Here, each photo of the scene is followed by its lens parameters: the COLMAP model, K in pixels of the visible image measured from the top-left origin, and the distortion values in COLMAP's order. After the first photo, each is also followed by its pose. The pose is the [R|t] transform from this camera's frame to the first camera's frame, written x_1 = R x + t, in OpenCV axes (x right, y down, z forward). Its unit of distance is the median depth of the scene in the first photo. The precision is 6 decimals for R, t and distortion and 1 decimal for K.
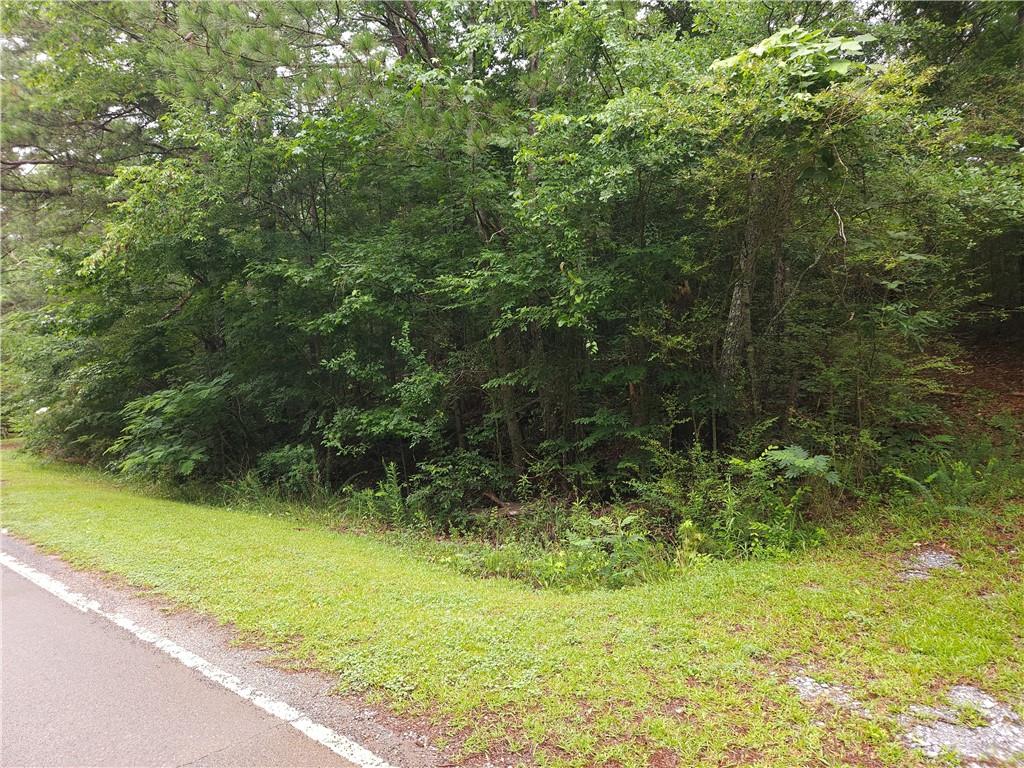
lens RADIAL K [[680.5, 0, 521.5], [0, 680.5, 379.4], [0, 0, 1]] dist [0.080156, -0.069355]
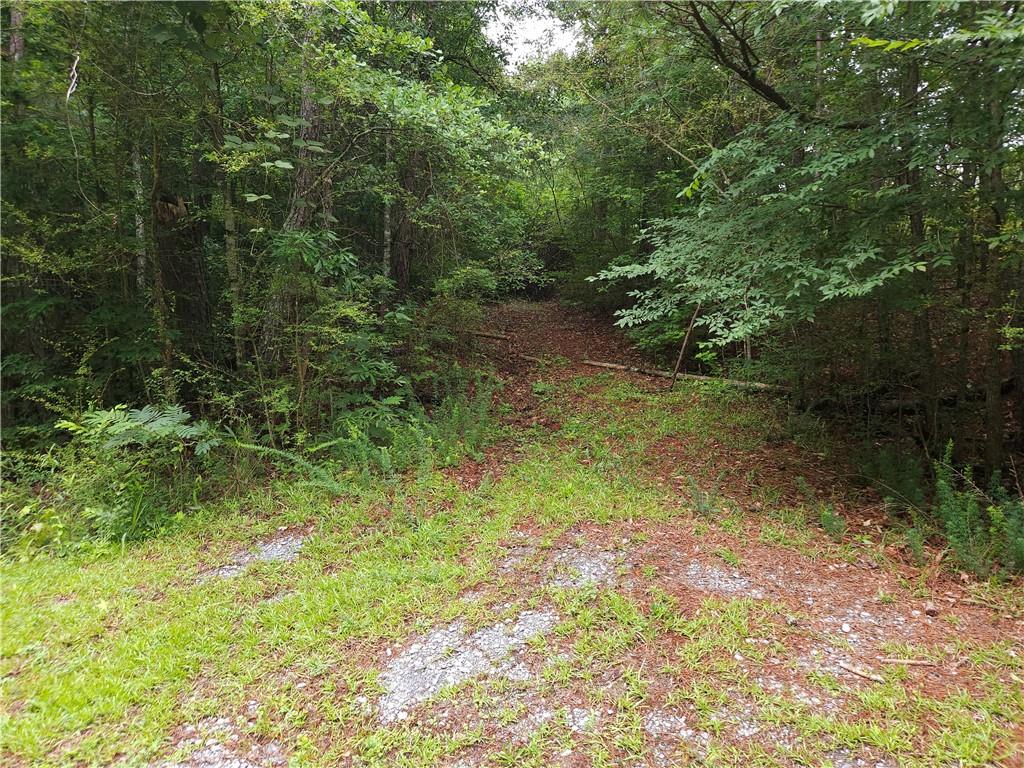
lens RADIAL K [[668.8, 0, 514.4], [0, 668.8, 379.1], [0, 0, 1]] dist [0.081847, -0.064536]
pose [[0.942871, 0.034740, 0.331342, 0.387845], [-0.051206, 0.997842, 0.041091, 0.012089], [-0.329200, -0.055710, 0.942615, 0.122000]]
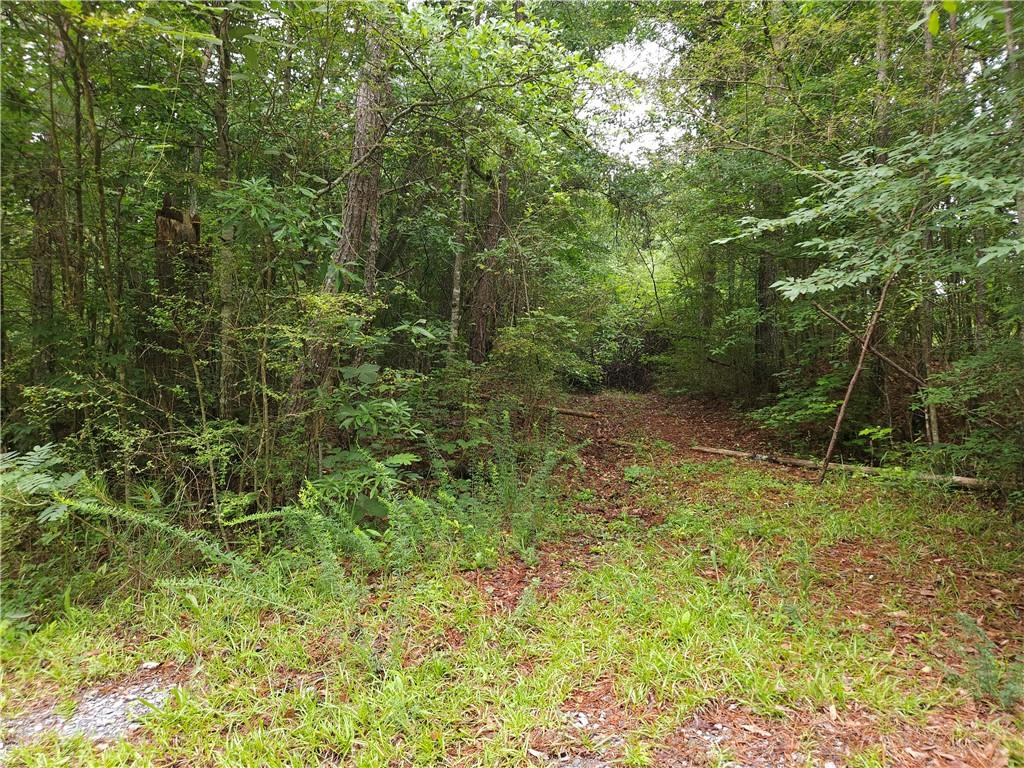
lens RADIAL K [[668.8, 0, 514.4], [0, 668.8, 379.1], [0, 0, 1]] dist [0.081847, -0.064536]
pose [[0.978243, 0.100768, 0.181344, 0.489672], [-0.081465, 0.990484, -0.110930, 0.060912], [-0.190797, 0.093743, 0.977143, 0.360721]]
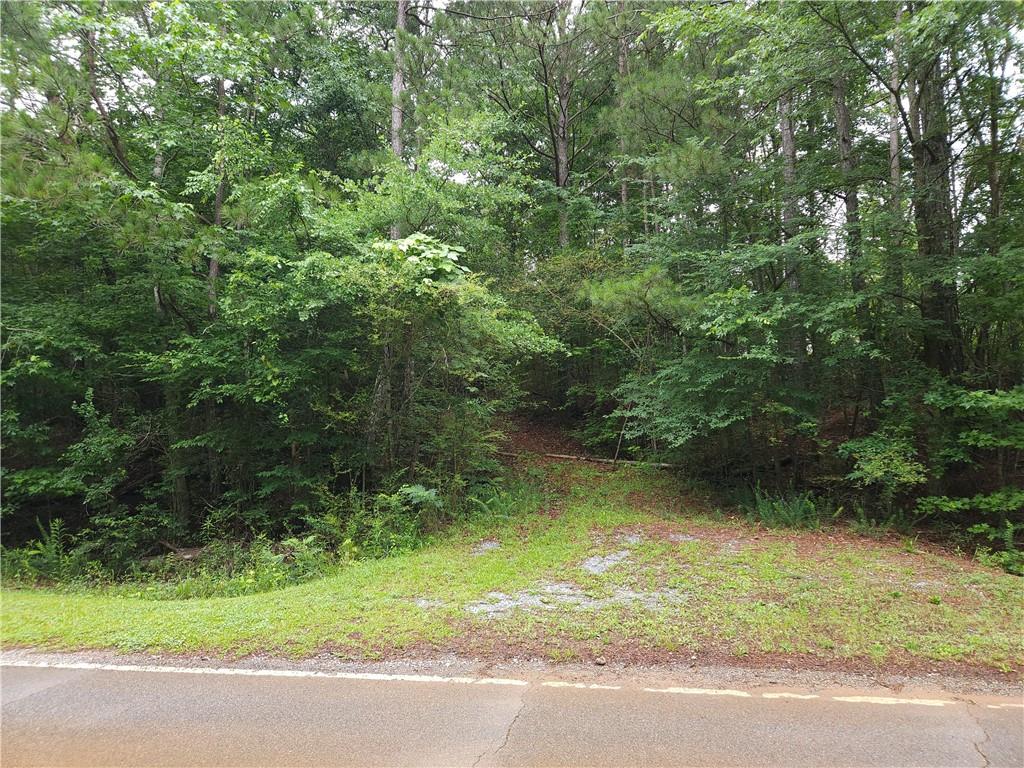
lens RADIAL K [[668.8, 0, 514.4], [0, 668.8, 379.1], [0, 0, 1]] dist [0.081847, -0.064536]
pose [[0.862250, 0.062078, 0.502663, -0.158420], [-0.012703, 0.994799, -0.101067, 0.005554], [-0.506323, 0.080760, 0.858554, -0.357857]]
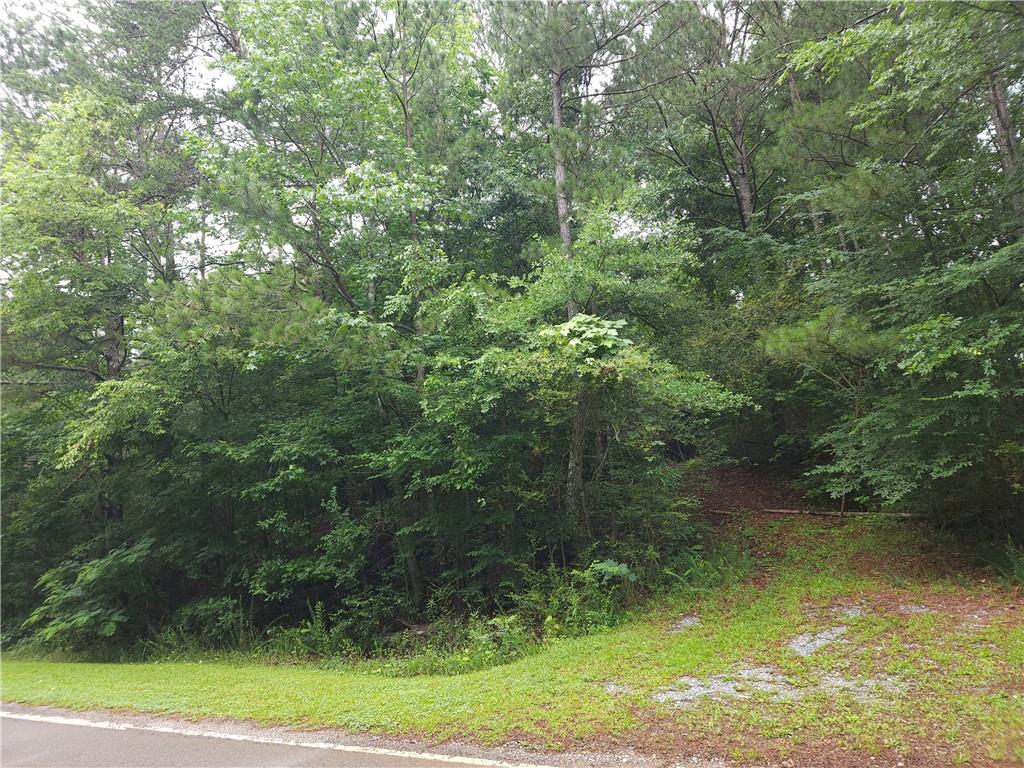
lens RADIAL K [[668.8, 0, 514.4], [0, 668.8, 379.1], [0, 0, 1]] dist [0.081847, -0.064536]
pose [[0.979835, -0.028885, 0.197712, -0.090696], [0.066407, 0.980326, -0.185881, -0.029057], [-0.188453, 0.195262, 0.962475, -0.422324]]
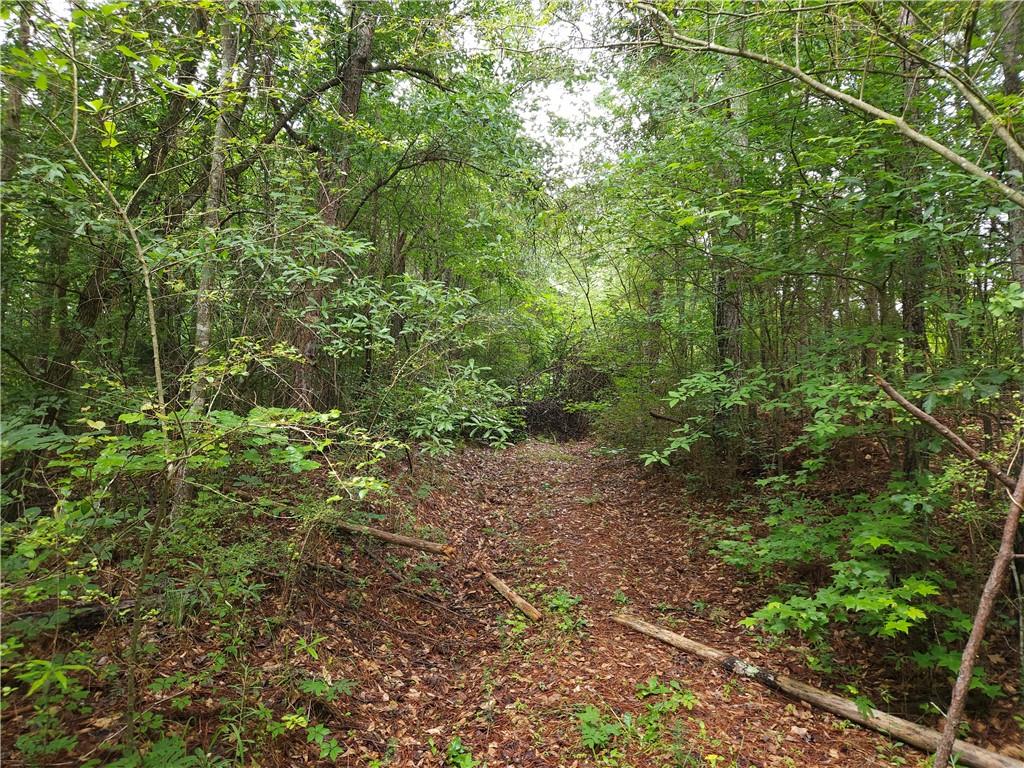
lens RADIAL K [[668.1, 0, 517.9], [0, 668.1, 393.8], [0, 0, 1]] dist [0.077110, -0.057269]
pose [[0.963777, 0.092774, 0.250052, 0.727614], [-0.064387, 0.990754, -0.119420, -0.092430], [-0.258819, 0.098994, 0.960840, 0.807493]]
